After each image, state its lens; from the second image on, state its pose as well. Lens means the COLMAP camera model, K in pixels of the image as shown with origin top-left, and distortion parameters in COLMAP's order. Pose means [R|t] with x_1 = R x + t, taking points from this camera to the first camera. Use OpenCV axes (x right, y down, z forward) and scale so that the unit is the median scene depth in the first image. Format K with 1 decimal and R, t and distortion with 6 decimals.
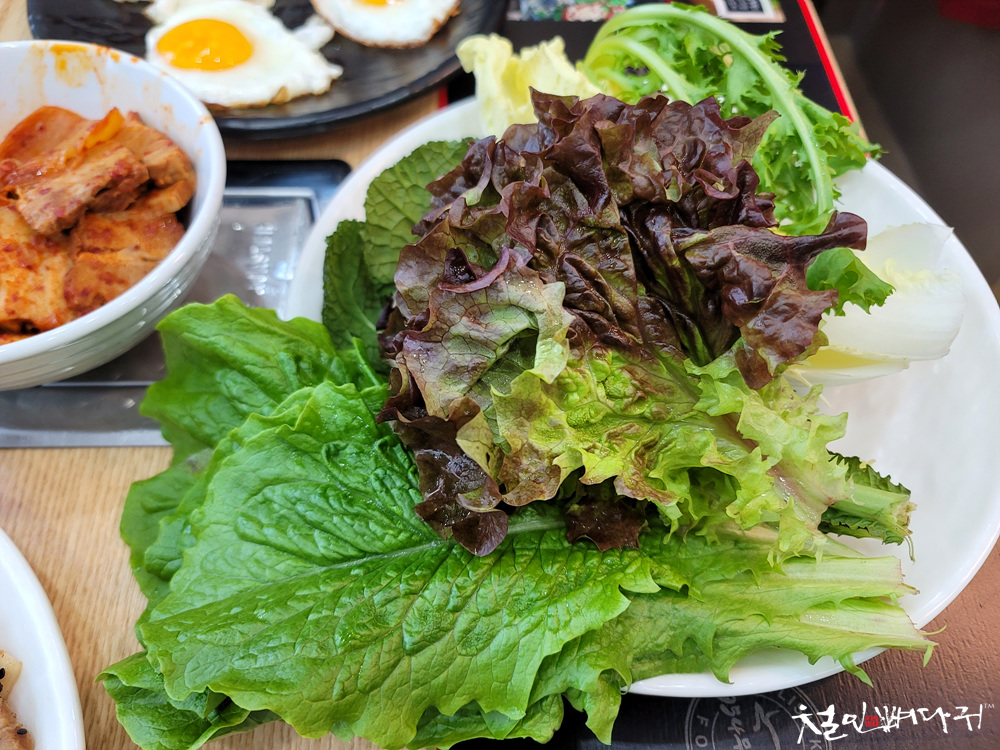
lens RADIAL K [[780.5, 0, 500.0], [0, 780.5, 375.0], [0, 0, 1]] dist [-0.046175, -0.001190]
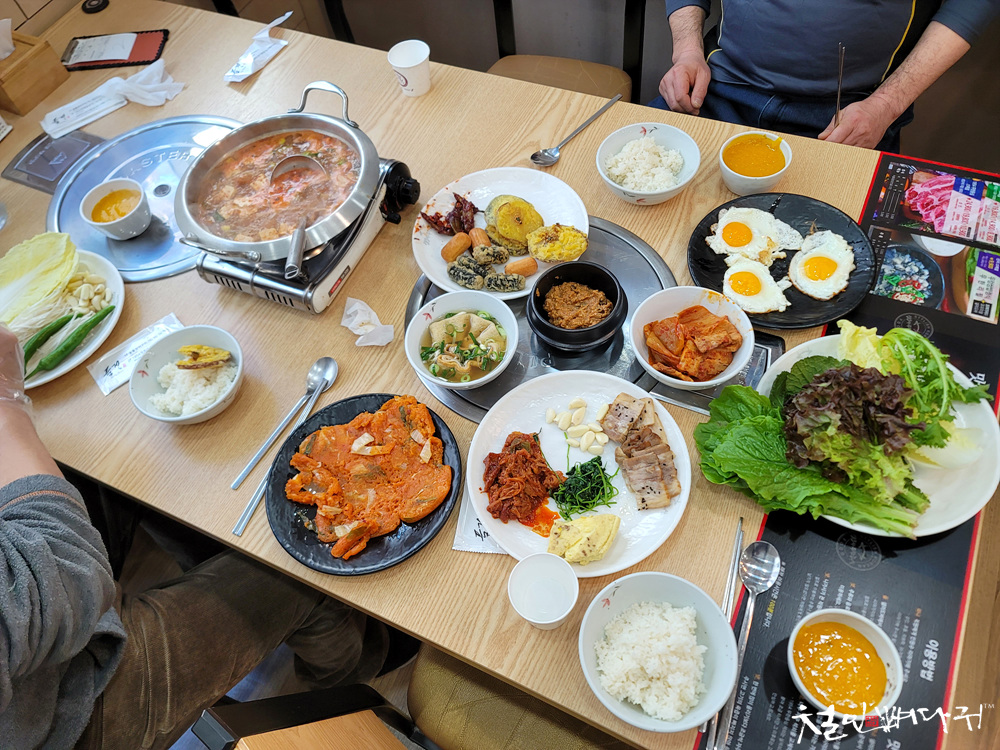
lens RADIAL K [[761.5, 0, 500.0], [0, 761.5, 375.0], [0, 0, 1]] dist [0.067697, 0.003242]
pose [[0.882614, 0.313840, -0.349995, -0.146516], [-0.312605, 0.947881, 0.061640, -0.002557], [0.351098, 0.055006, 0.934722, -3.391977]]
